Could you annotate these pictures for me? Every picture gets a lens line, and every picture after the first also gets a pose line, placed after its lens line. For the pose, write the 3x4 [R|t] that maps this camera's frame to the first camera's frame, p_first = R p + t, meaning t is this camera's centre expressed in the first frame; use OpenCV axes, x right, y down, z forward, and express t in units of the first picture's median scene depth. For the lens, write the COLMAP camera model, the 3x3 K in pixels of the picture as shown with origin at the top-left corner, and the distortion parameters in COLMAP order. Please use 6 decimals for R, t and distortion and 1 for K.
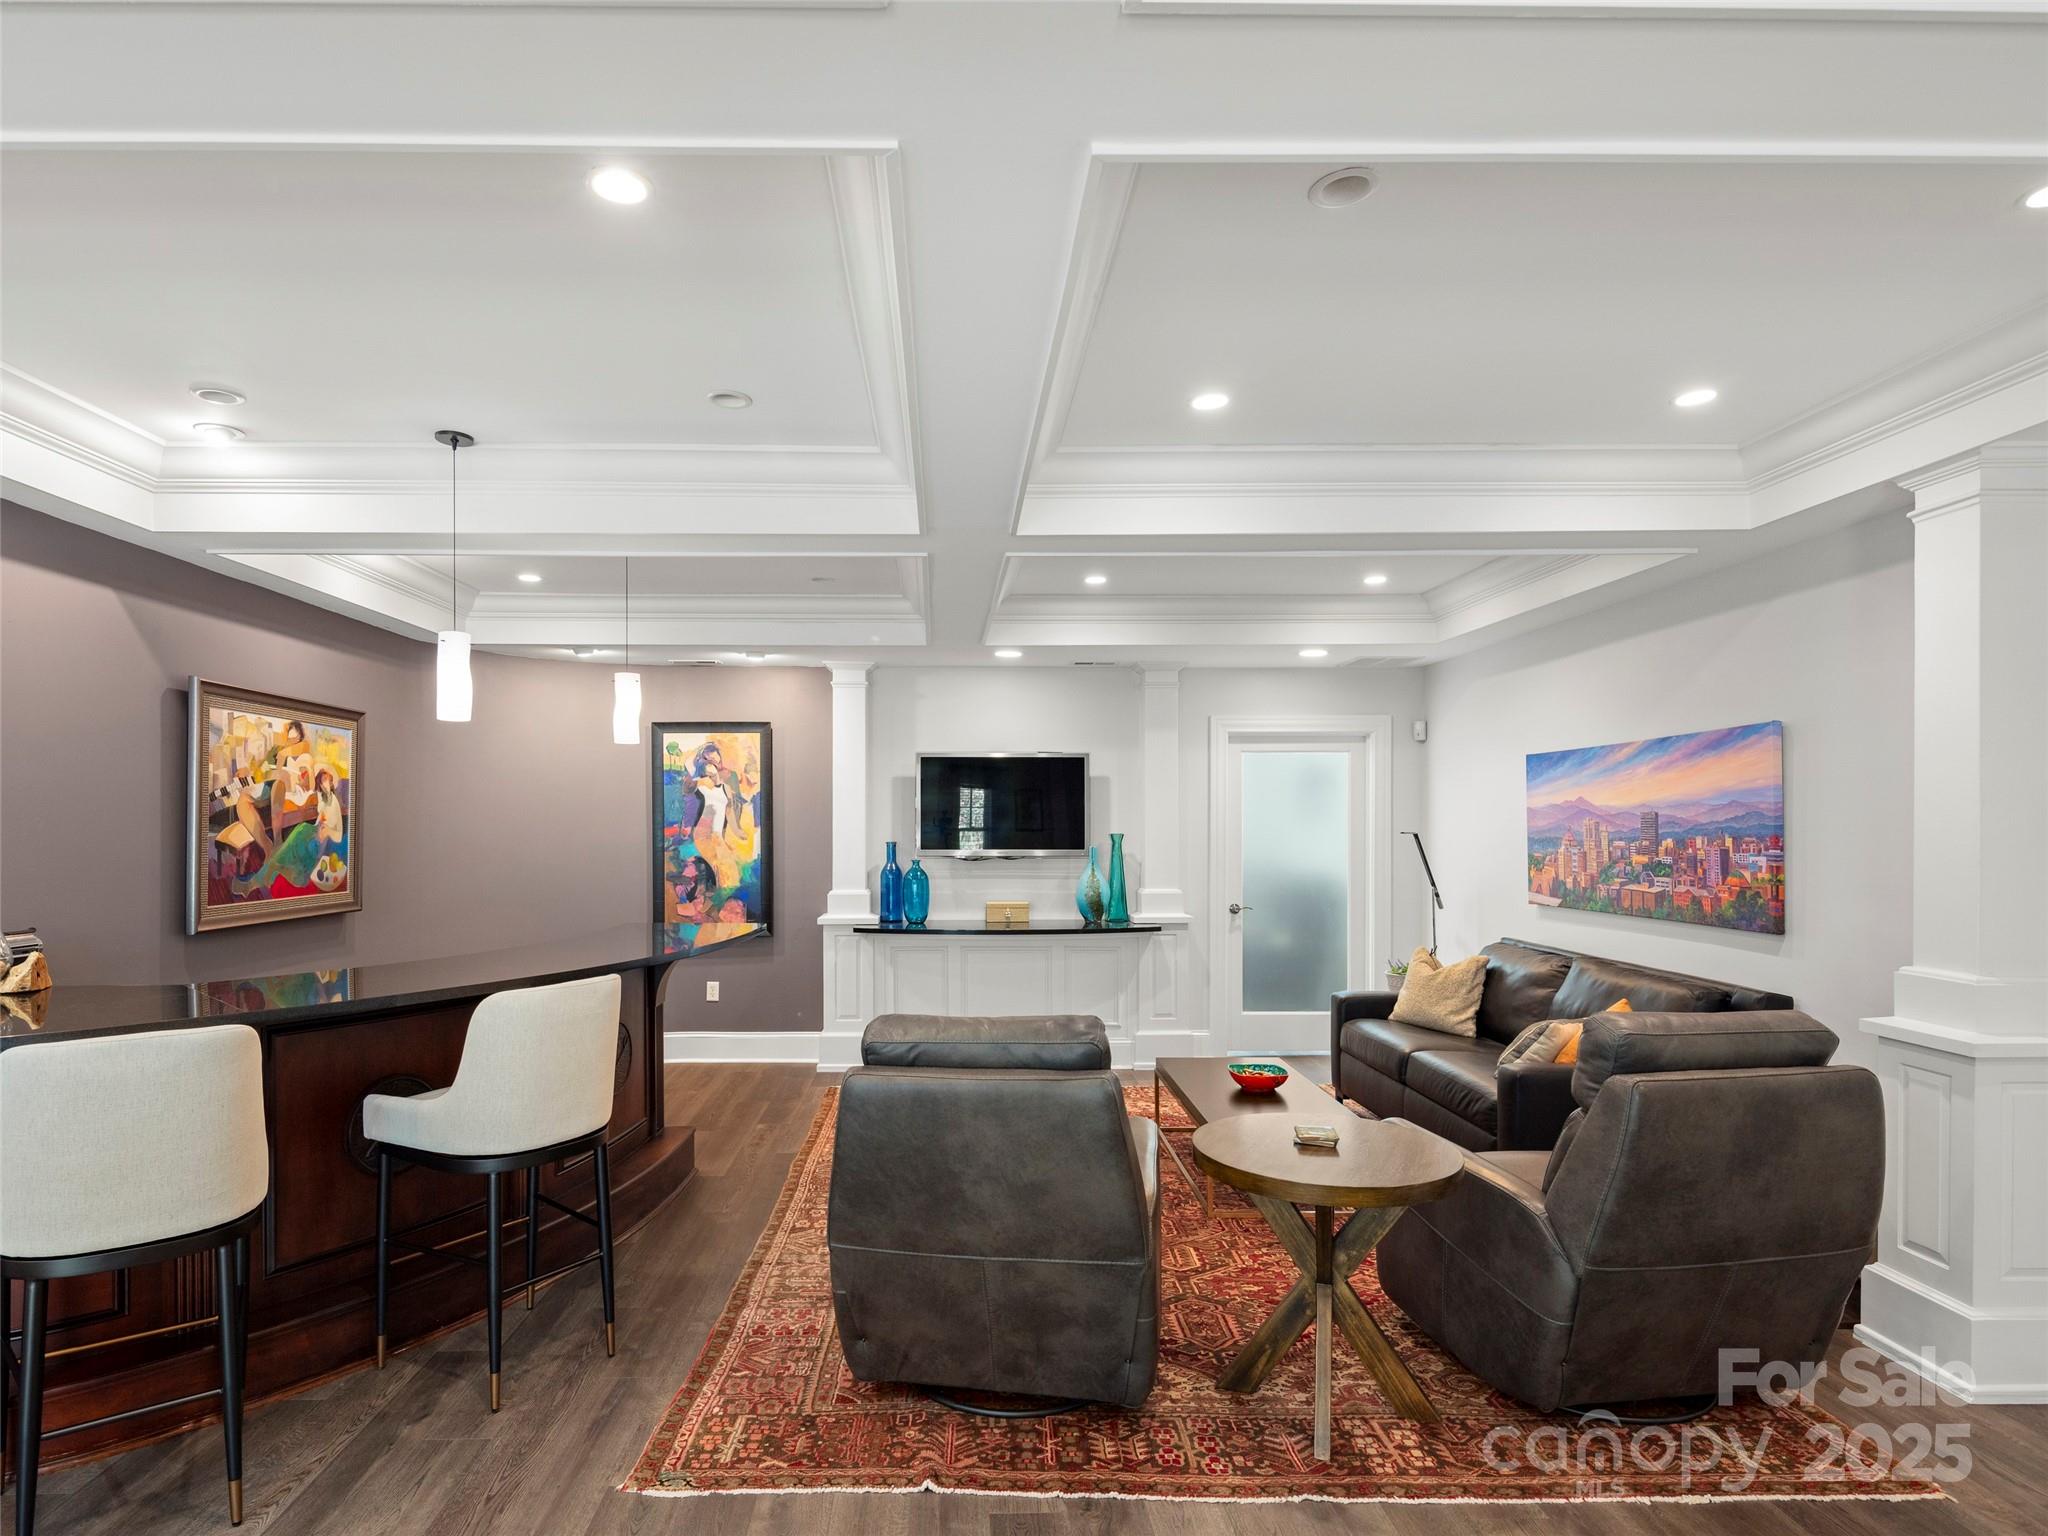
lens RADIAL K [[1129.8, 0, 950.6], [0, 1129.8, 827.8], [0, 0, 1]] dist [0.003513, 0.000422]
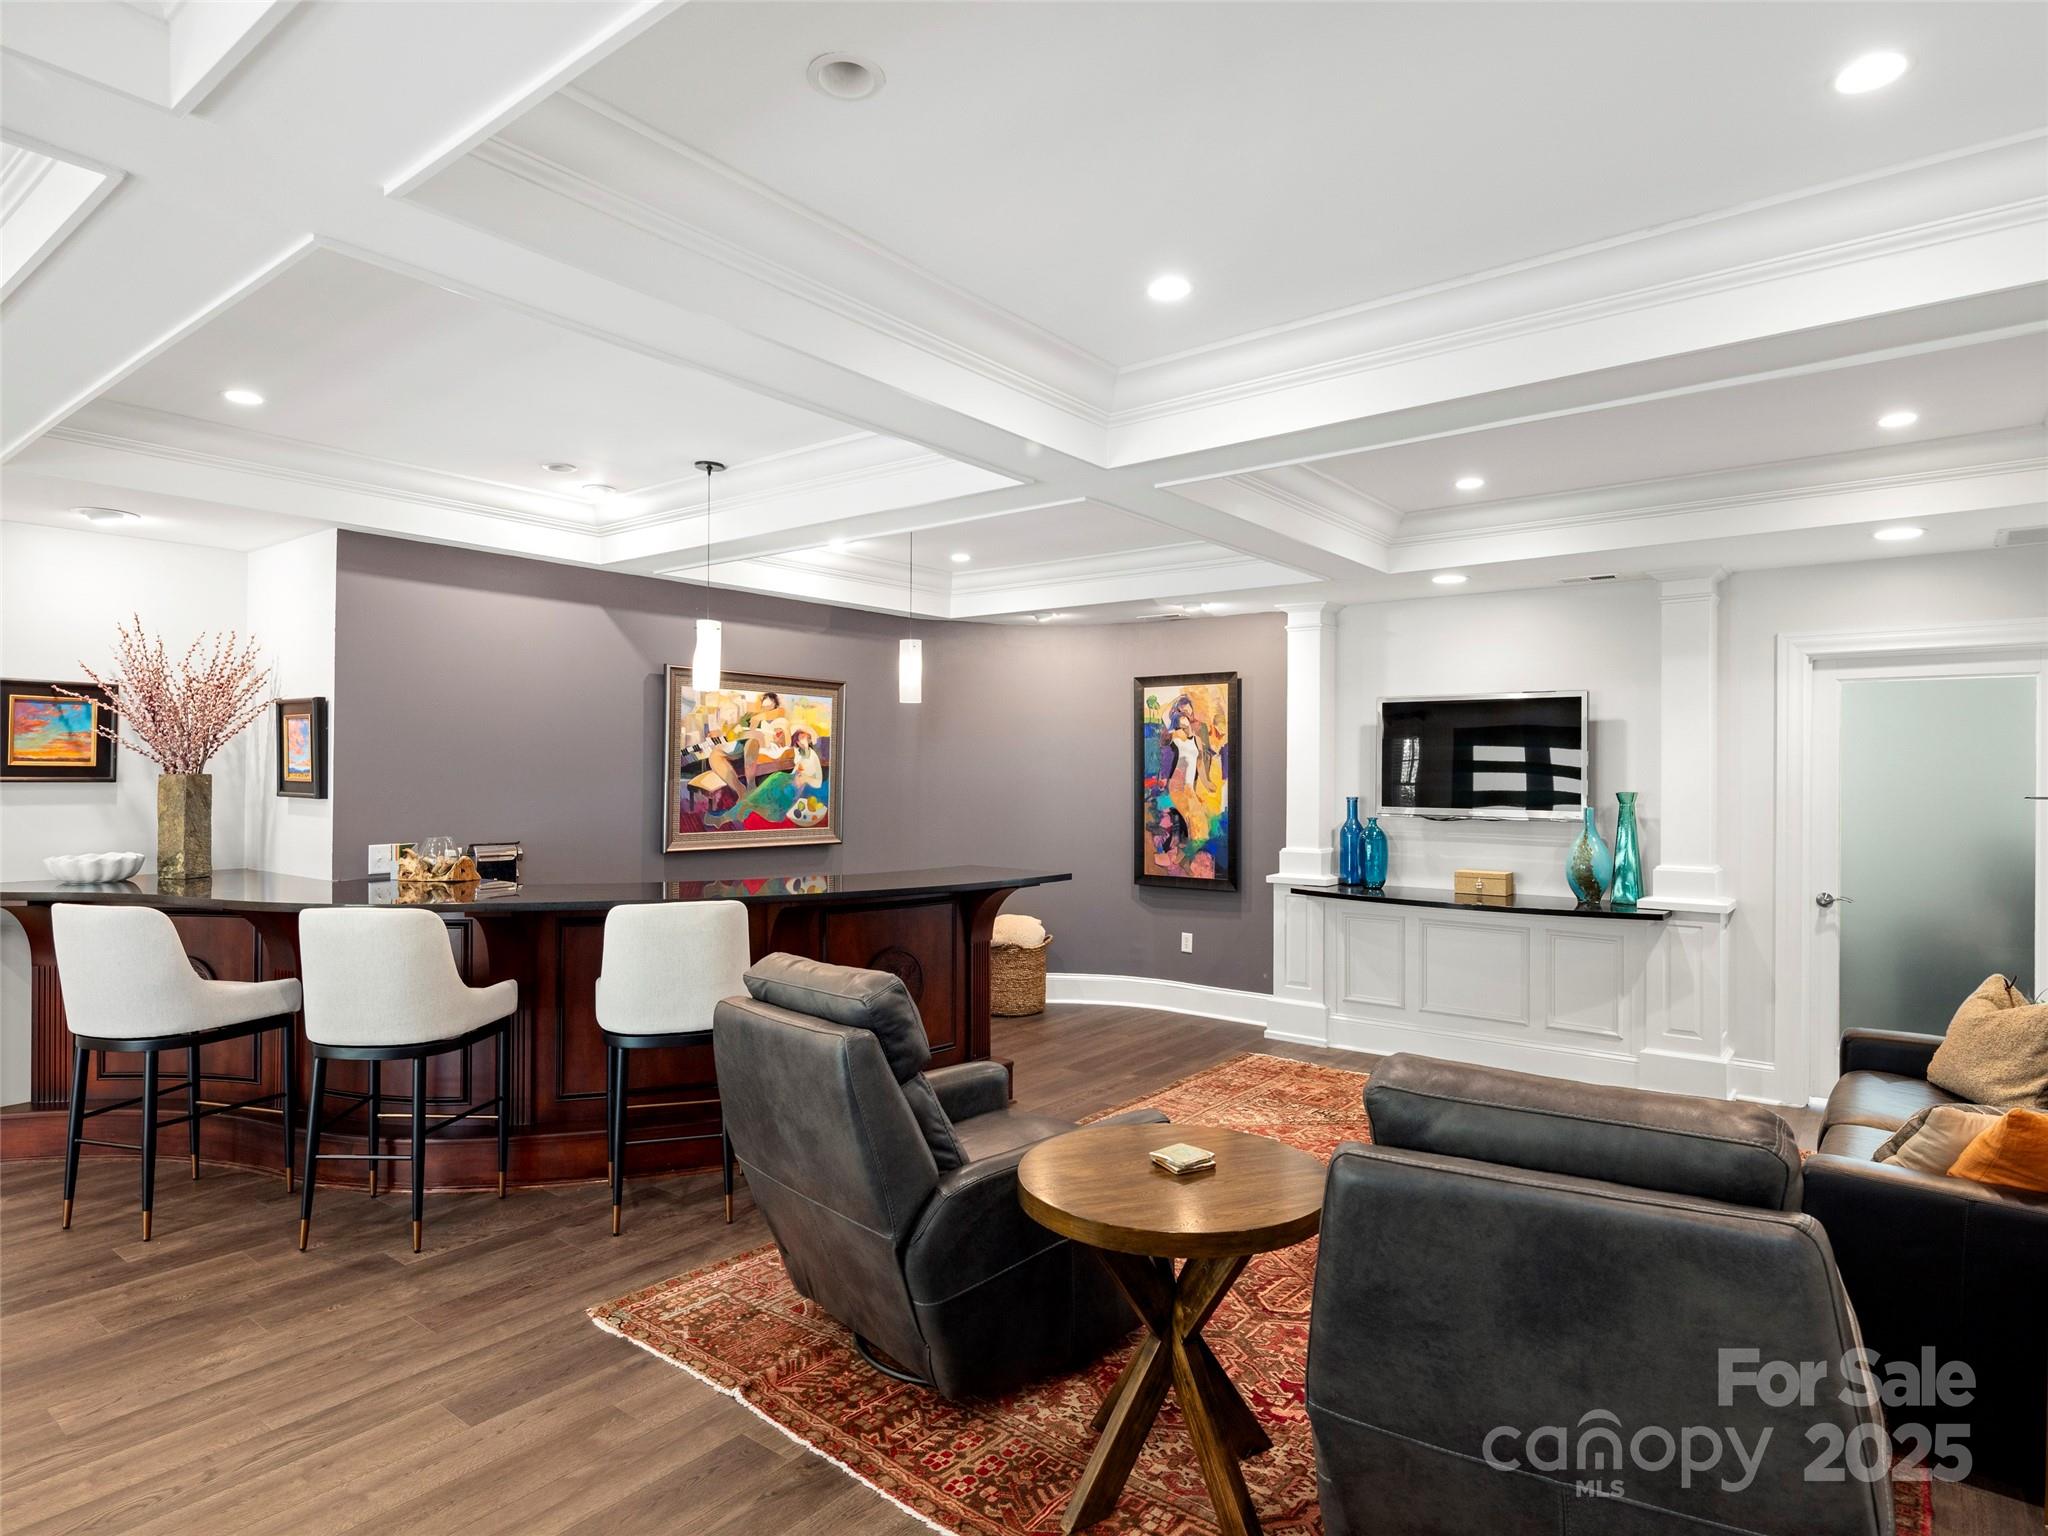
lens RADIAL K [[1145.6, 0, 1024.0], [0, 1145.6, 768.0], [0, 0, 1]] dist [0.001798, -0.000202]
pose [[0.780534, 0.003523, -0.625103, 0.430420], [-0.010006, 0.999926, -0.006858, -0.002682], [0.625033, 0.011607, 0.780512, 0.156686]]
